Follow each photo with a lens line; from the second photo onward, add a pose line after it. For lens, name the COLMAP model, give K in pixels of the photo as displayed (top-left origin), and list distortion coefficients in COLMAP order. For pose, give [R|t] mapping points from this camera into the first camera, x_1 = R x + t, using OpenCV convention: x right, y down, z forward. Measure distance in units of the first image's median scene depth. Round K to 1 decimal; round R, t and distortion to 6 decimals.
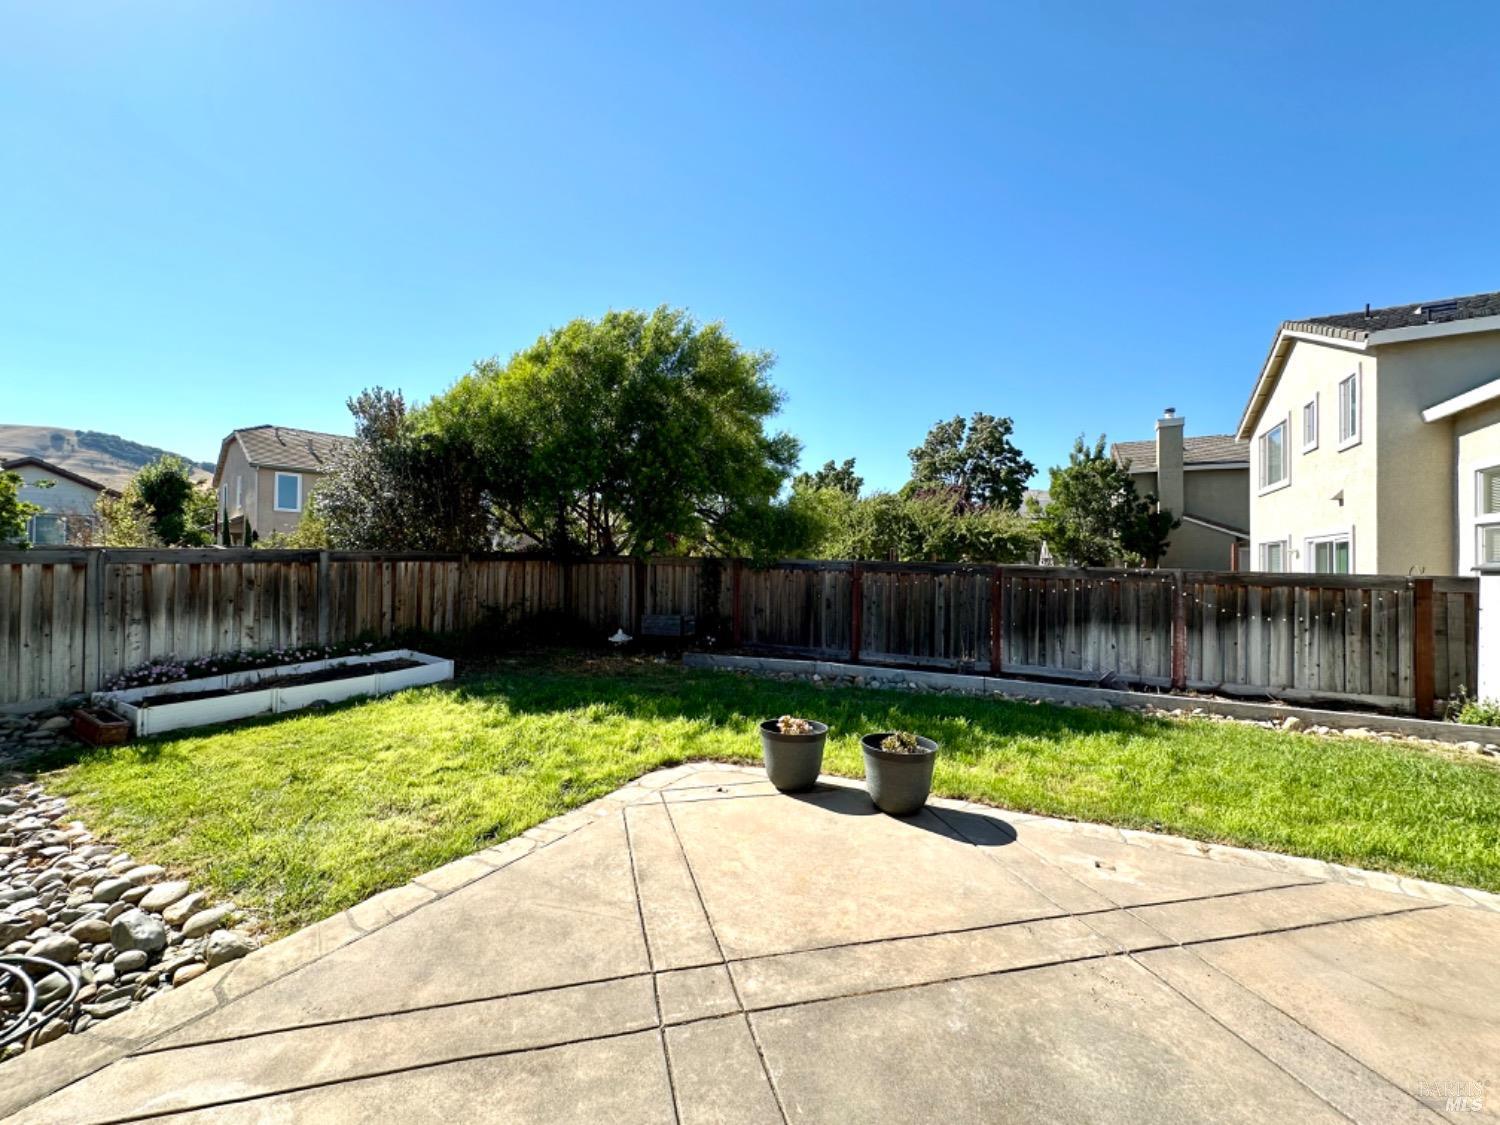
lens RADIAL K [[597.9, 0, 748.8], [0, 597.9, 562.2], [0, 0, 1]] dist [-0.000319, 0.000381]
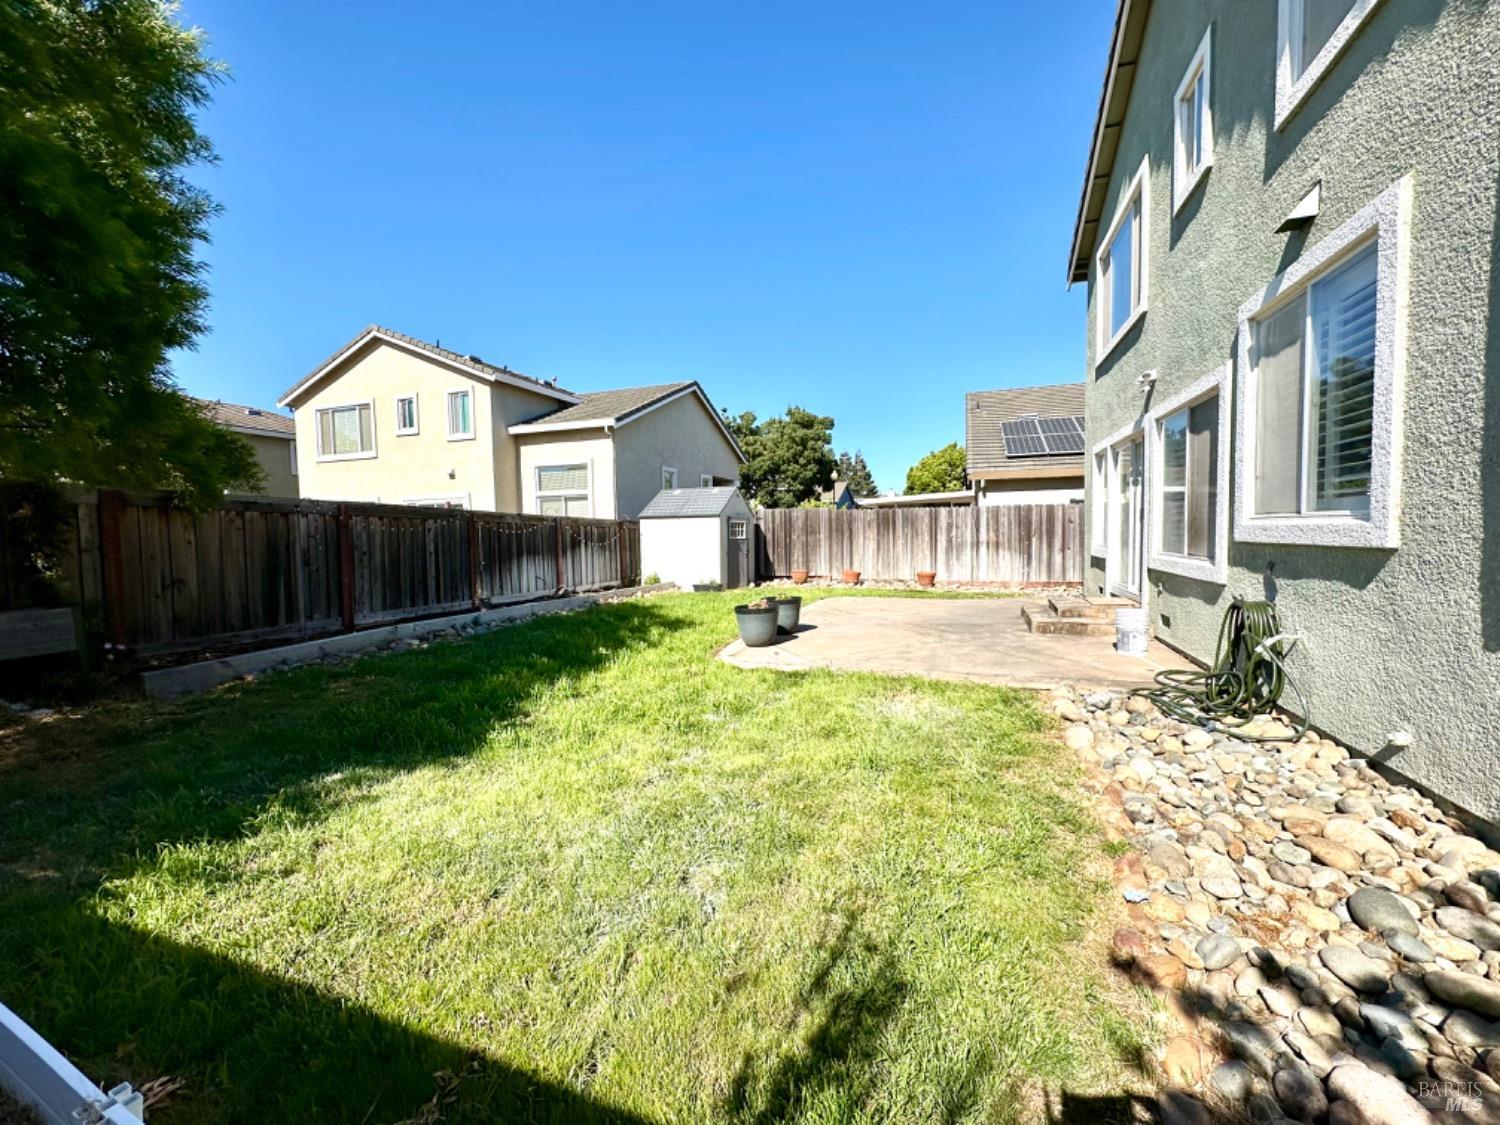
lens RADIAL K [[597.9, 0, 748.8], [0, 597.9, 562.2], [0, 0, 1]] dist [-0.000319, 0.000381]
pose [[-0.144604, -0.055648, 0.987924, -0.680157], [0.008141, 0.998317, 0.057425, 0.036238], [-0.989456, 0.016347, -0.143907, 0.589957]]
